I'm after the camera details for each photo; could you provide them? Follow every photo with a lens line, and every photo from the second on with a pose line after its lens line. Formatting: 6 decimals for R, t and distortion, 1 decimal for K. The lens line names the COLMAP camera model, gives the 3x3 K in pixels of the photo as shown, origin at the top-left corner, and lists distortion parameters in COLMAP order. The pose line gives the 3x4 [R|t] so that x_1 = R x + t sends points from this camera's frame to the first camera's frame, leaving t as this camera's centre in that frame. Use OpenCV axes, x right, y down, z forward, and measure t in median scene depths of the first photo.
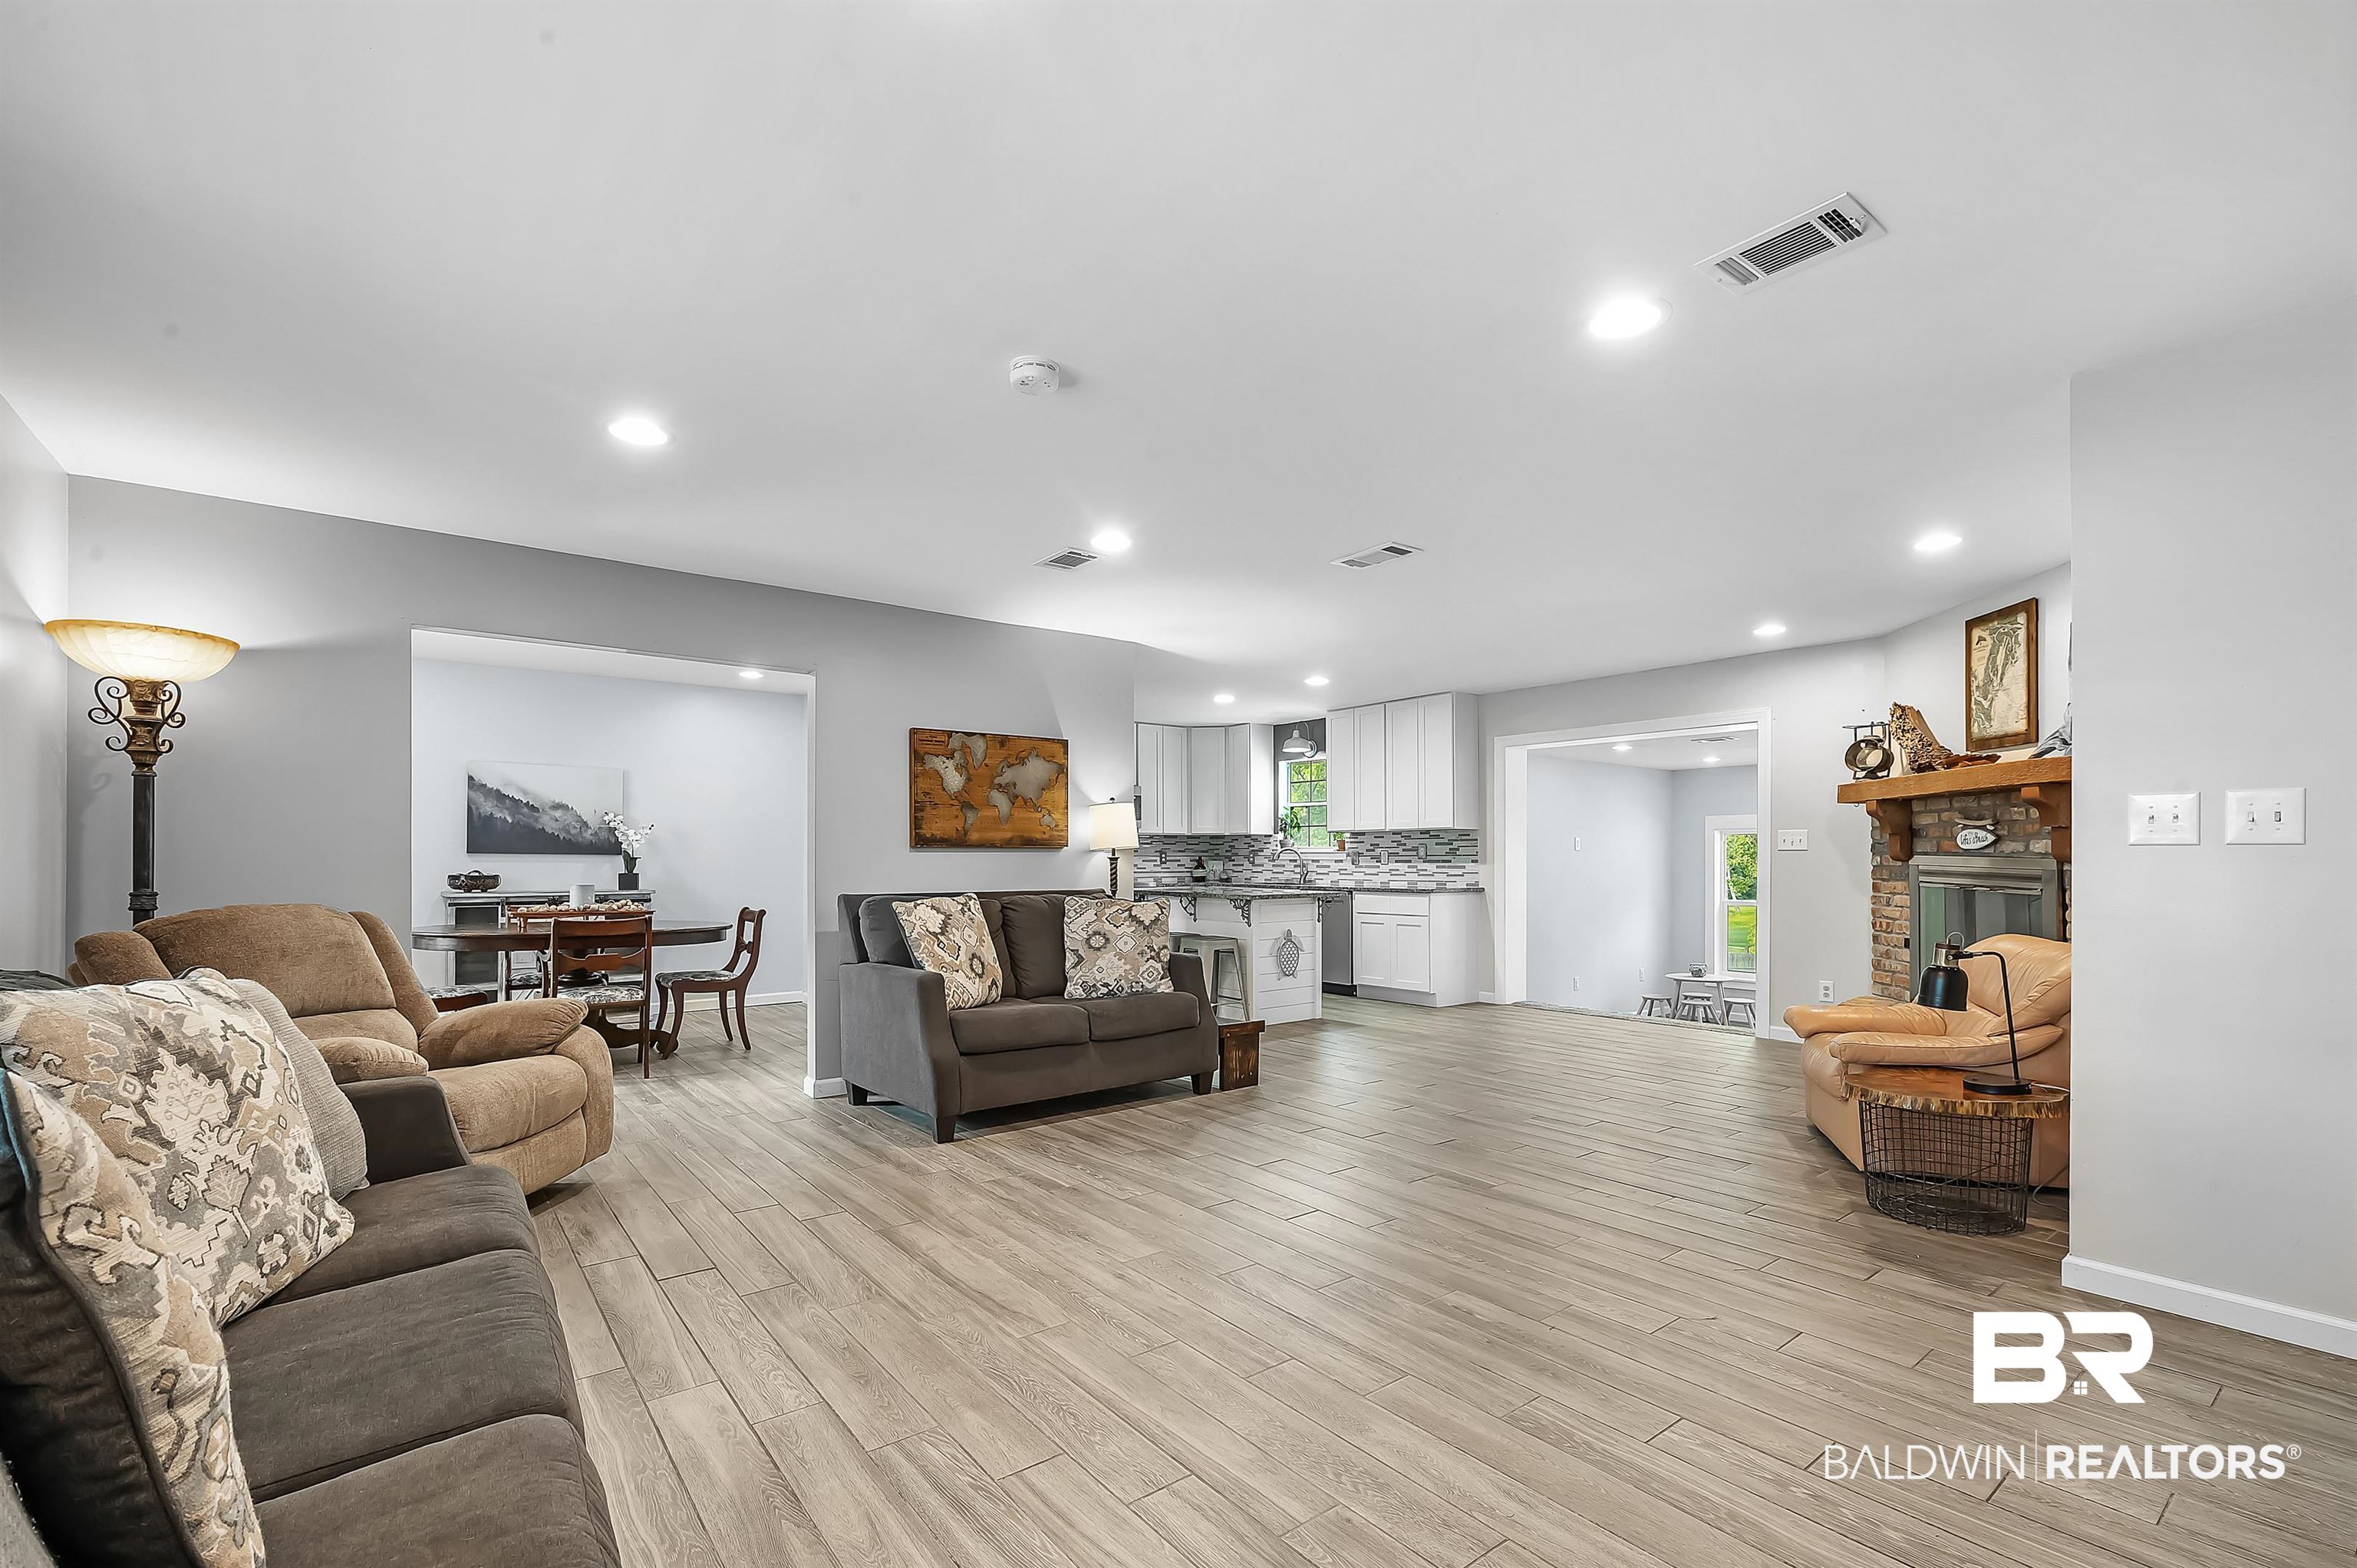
lens RADIAL K [[1029.3, 0, 1187.9], [0, 1029.3, 853.6], [0, 0, 1]] dist [-0.004837, -0.000346]
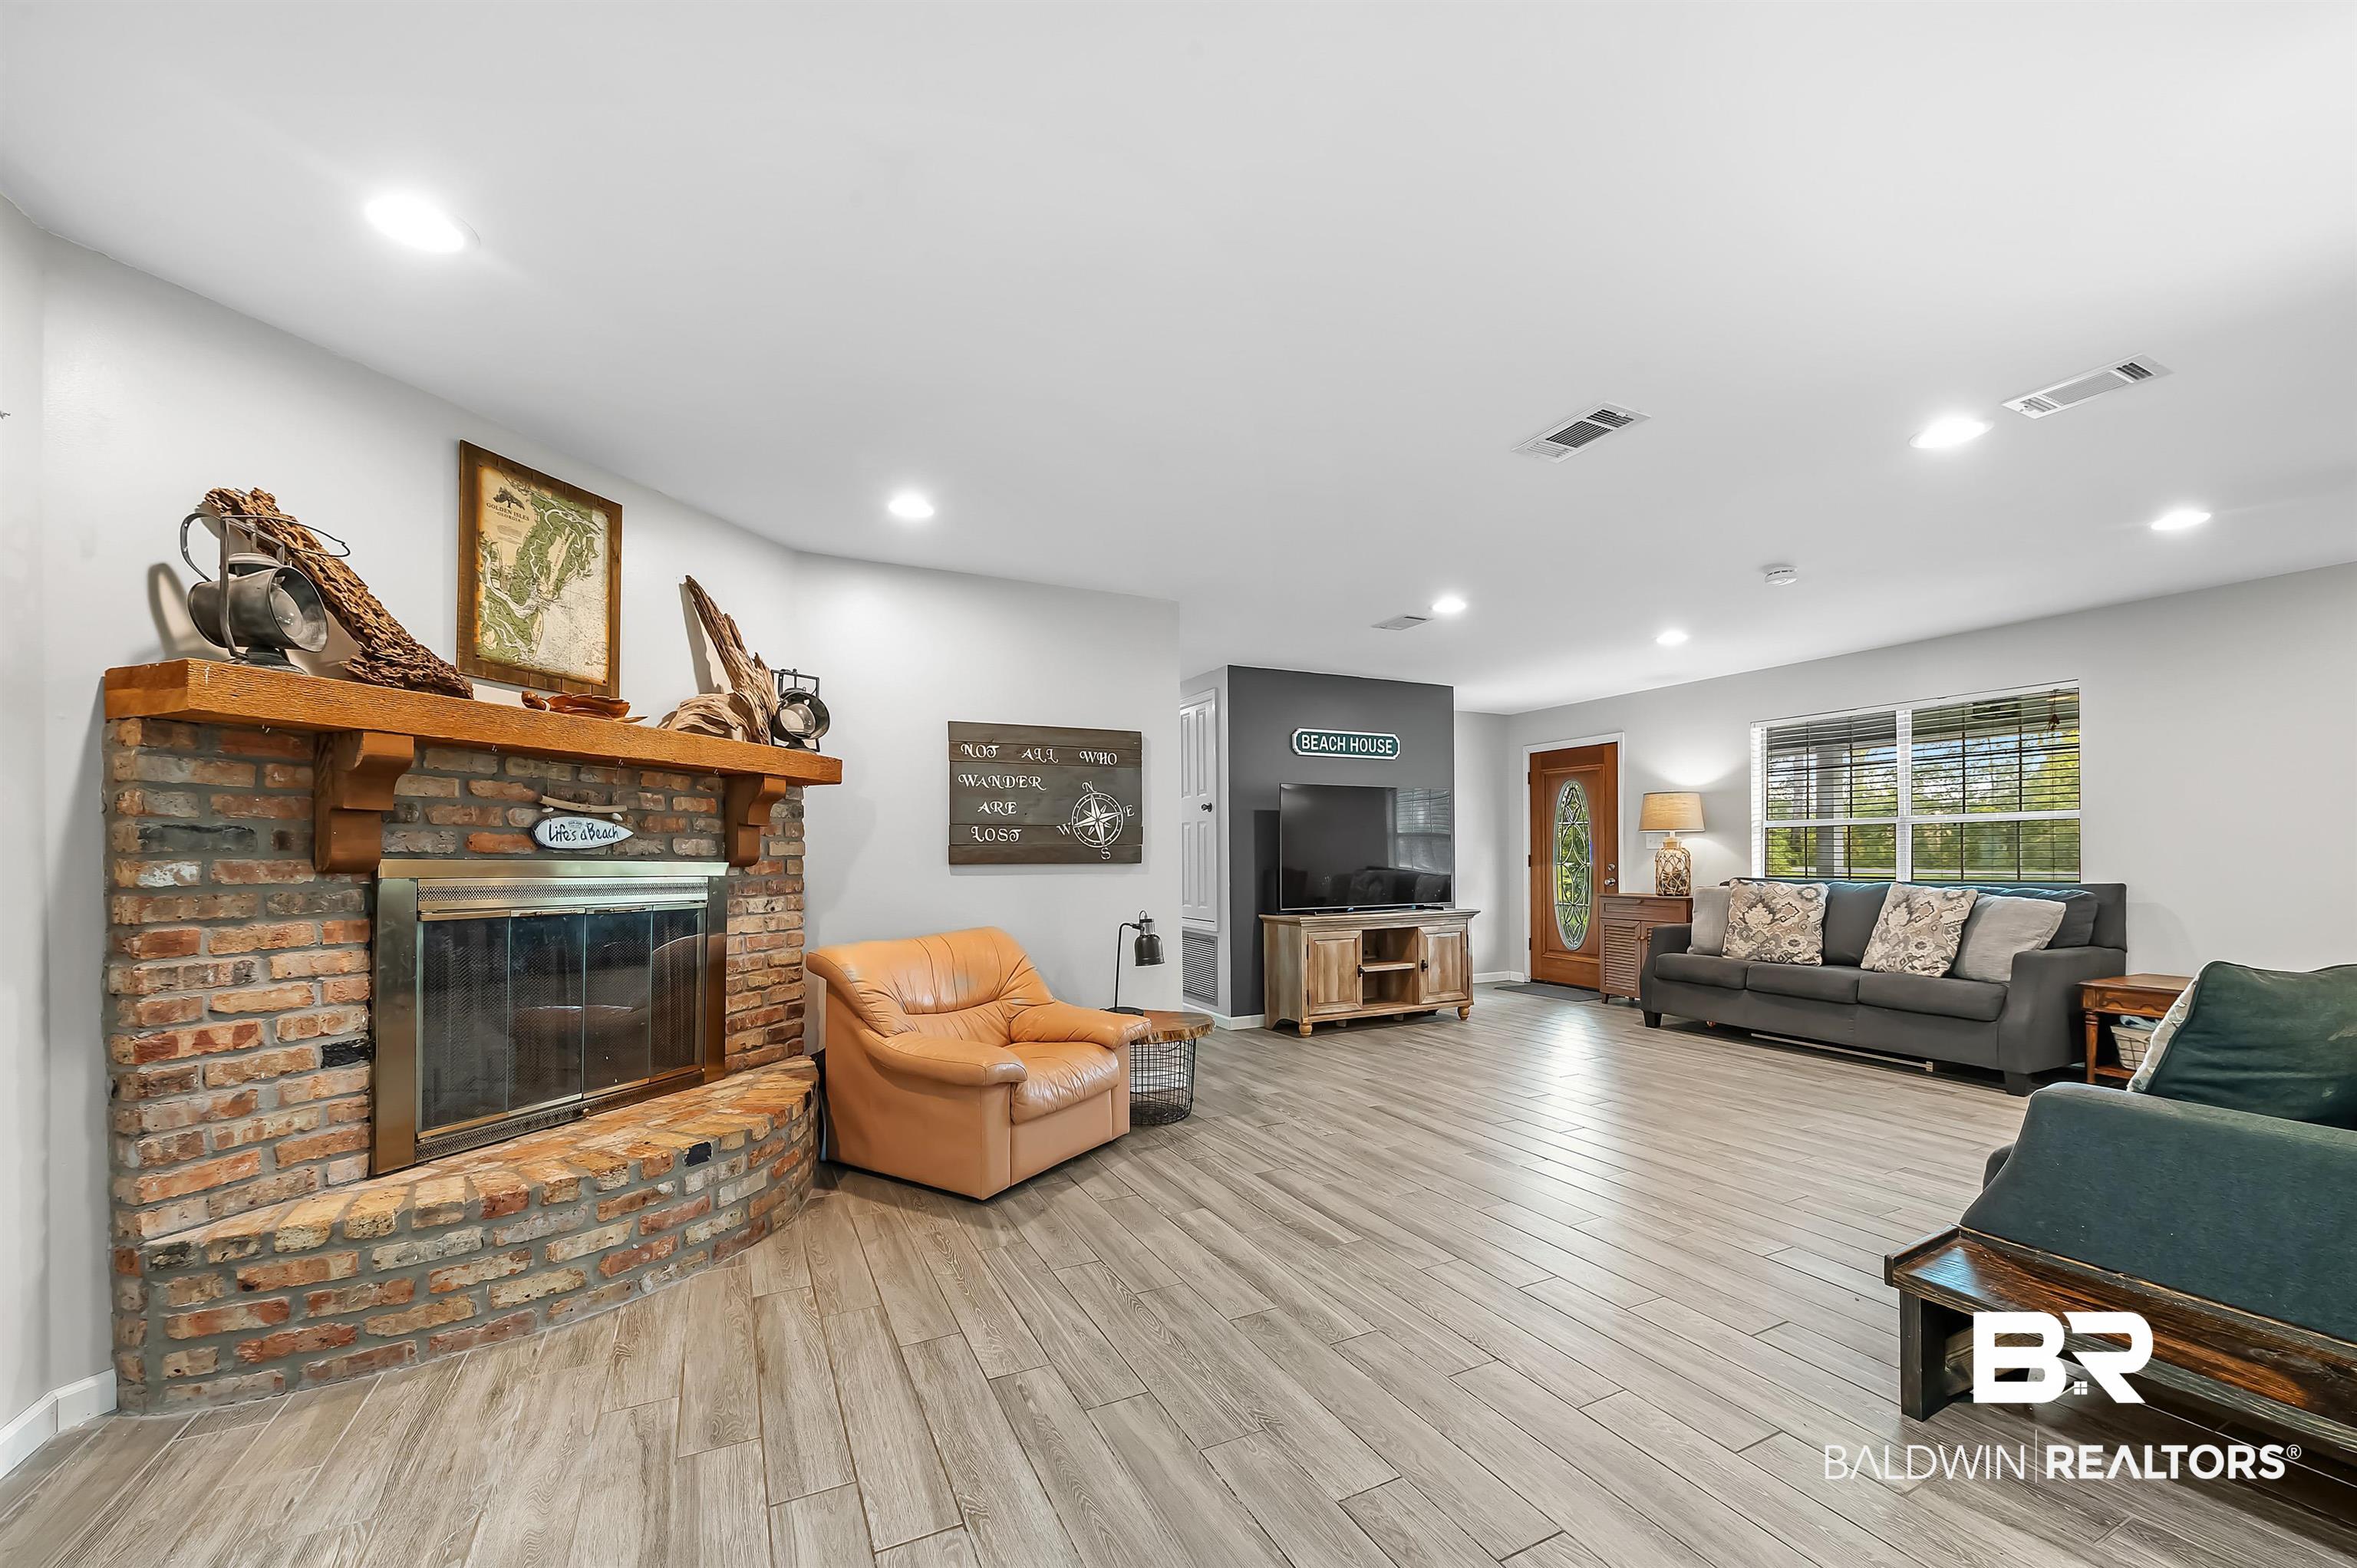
lens RADIAL K [[932.7, 0, 1187.9], [0, 932.7, 856.7], [0, 0, 1]] dist [-0.001331, -0.003639]
pose [[-0.980676, 0.006028, 0.195546, 0.258846], [0.005490, 0.999980, -0.003295, 0.004003], [-0.195562, -0.002158, -0.980689, 1.348460]]
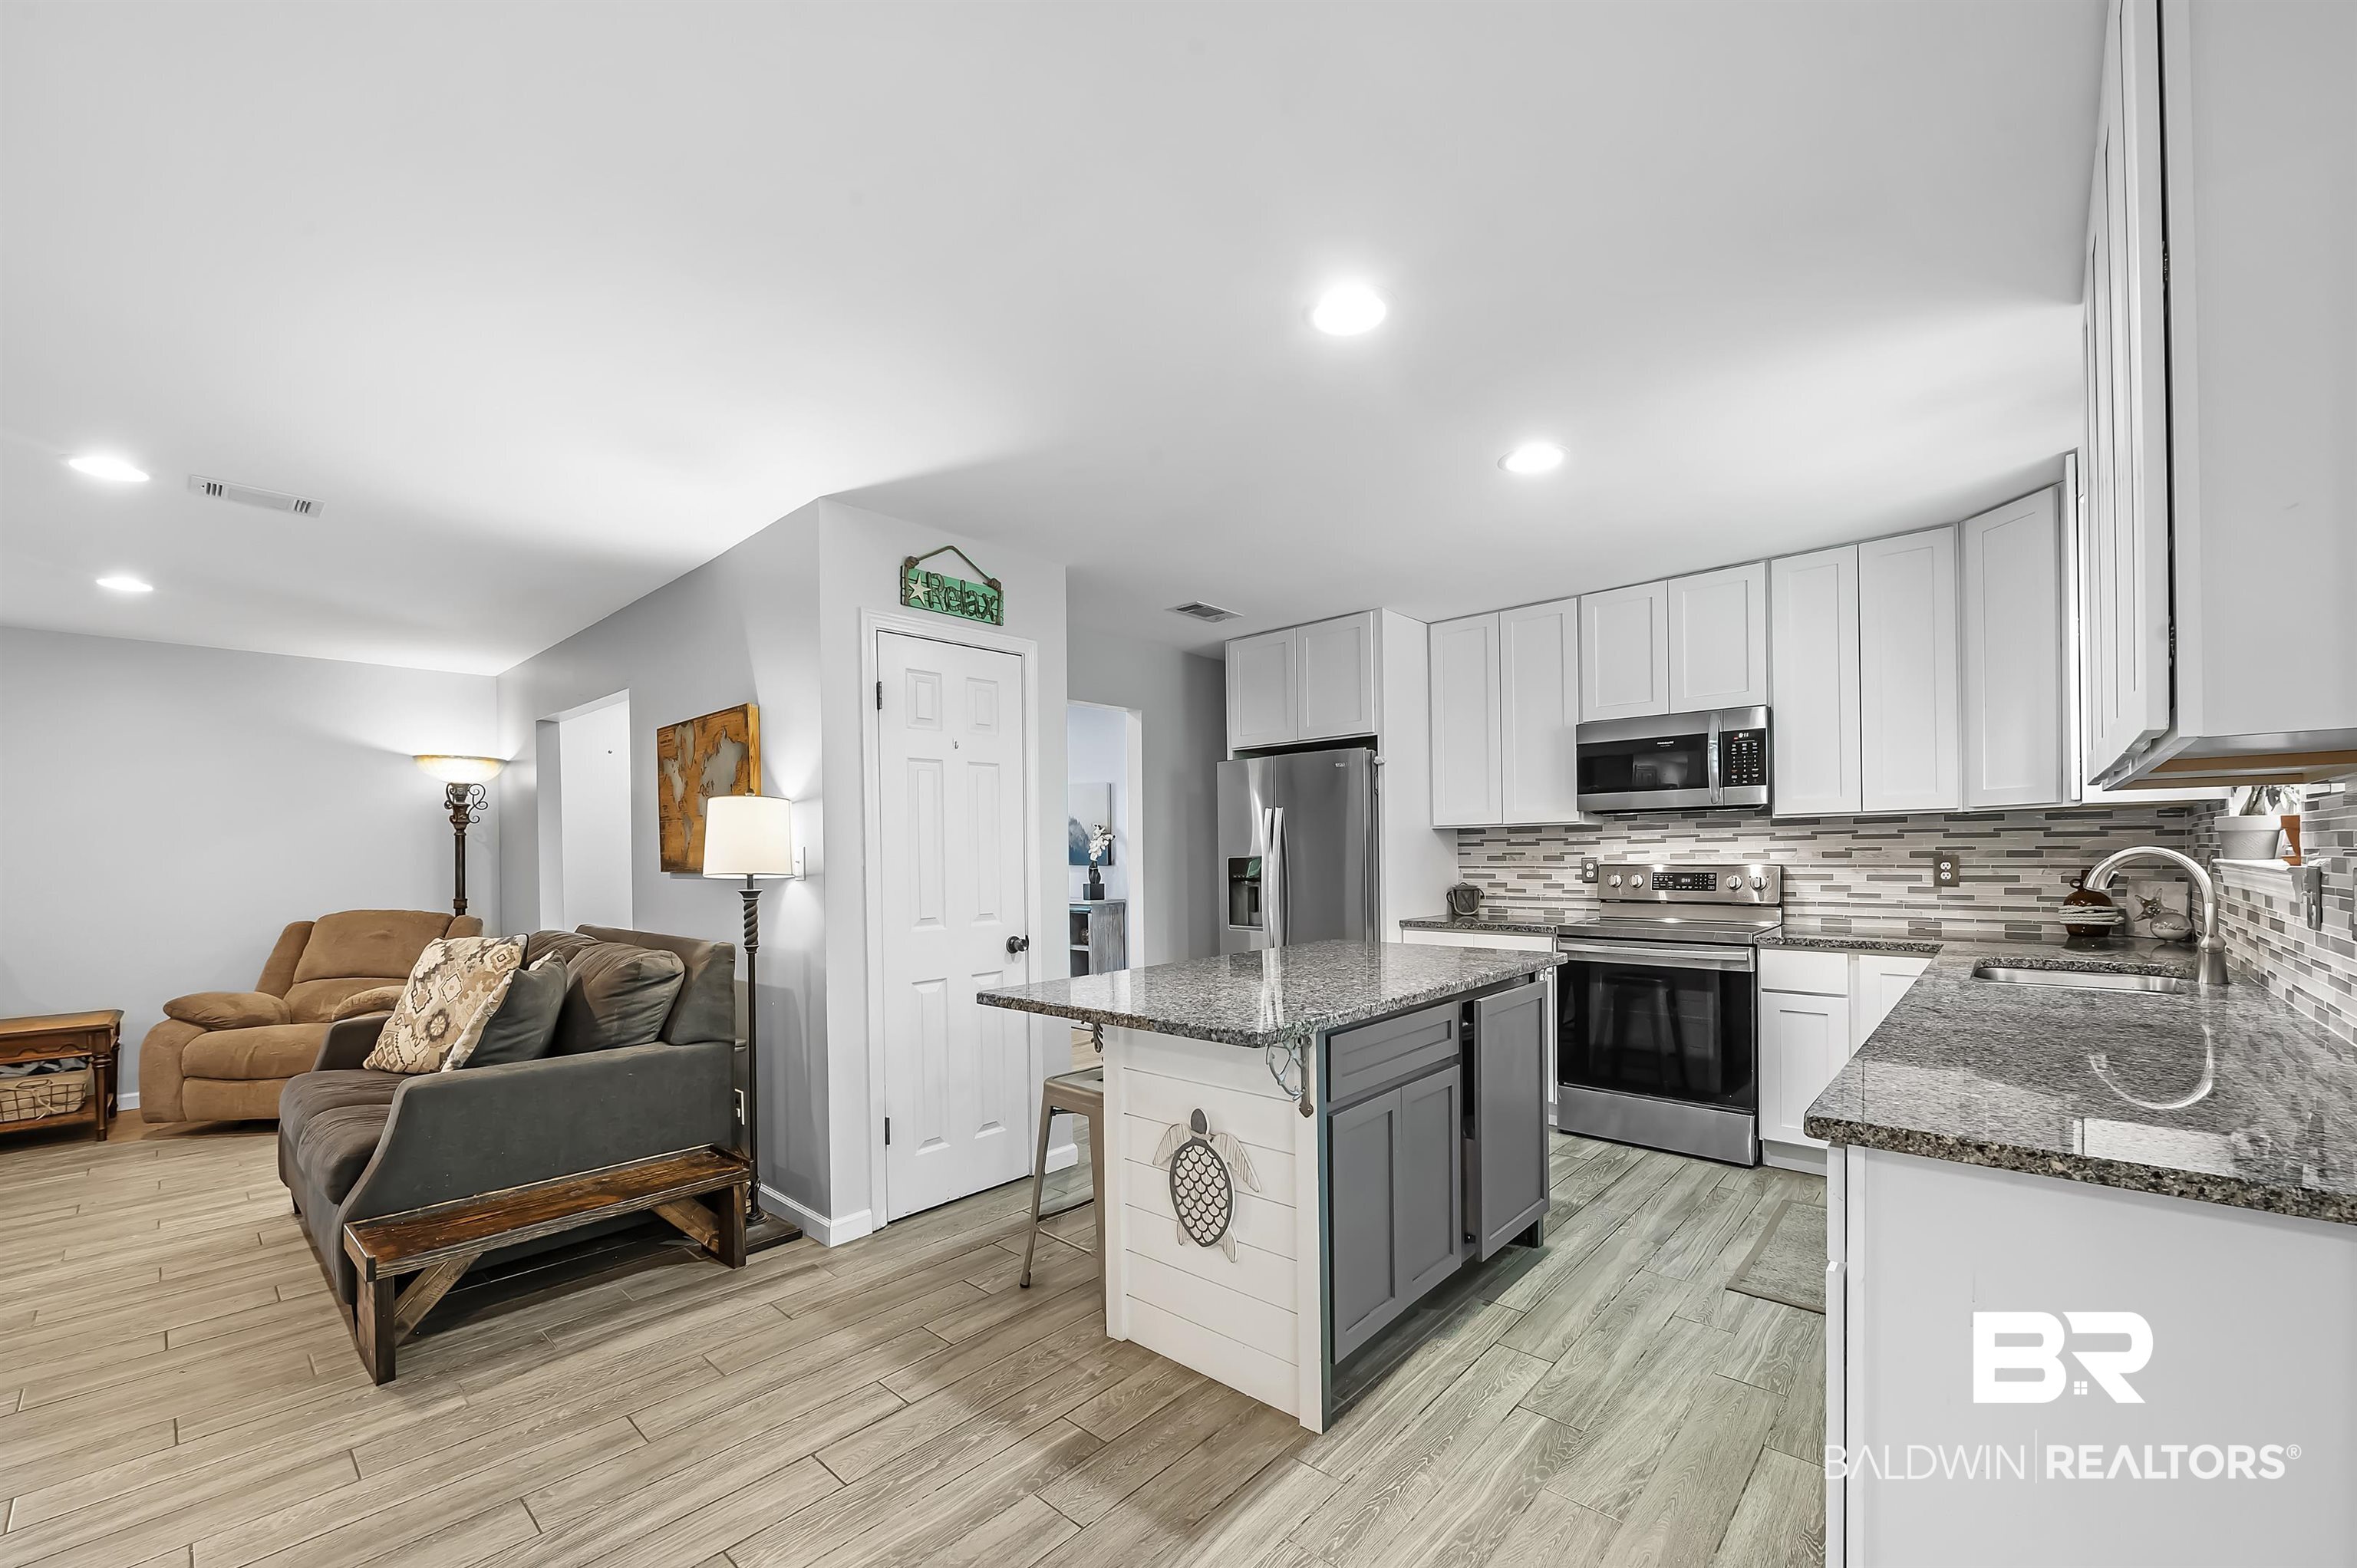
lens RADIAL K [[932.7, 0, 1187.9], [0, 932.7, 856.7], [0, 0, 1]] dist [-0.001331, -0.003639]
pose [[0.174205, 0.004549, -0.984699, 0.530087], [0.016587, 0.999834, 0.007554, -0.017238], [0.984570, -0.017649, 0.174101, 1.239455]]
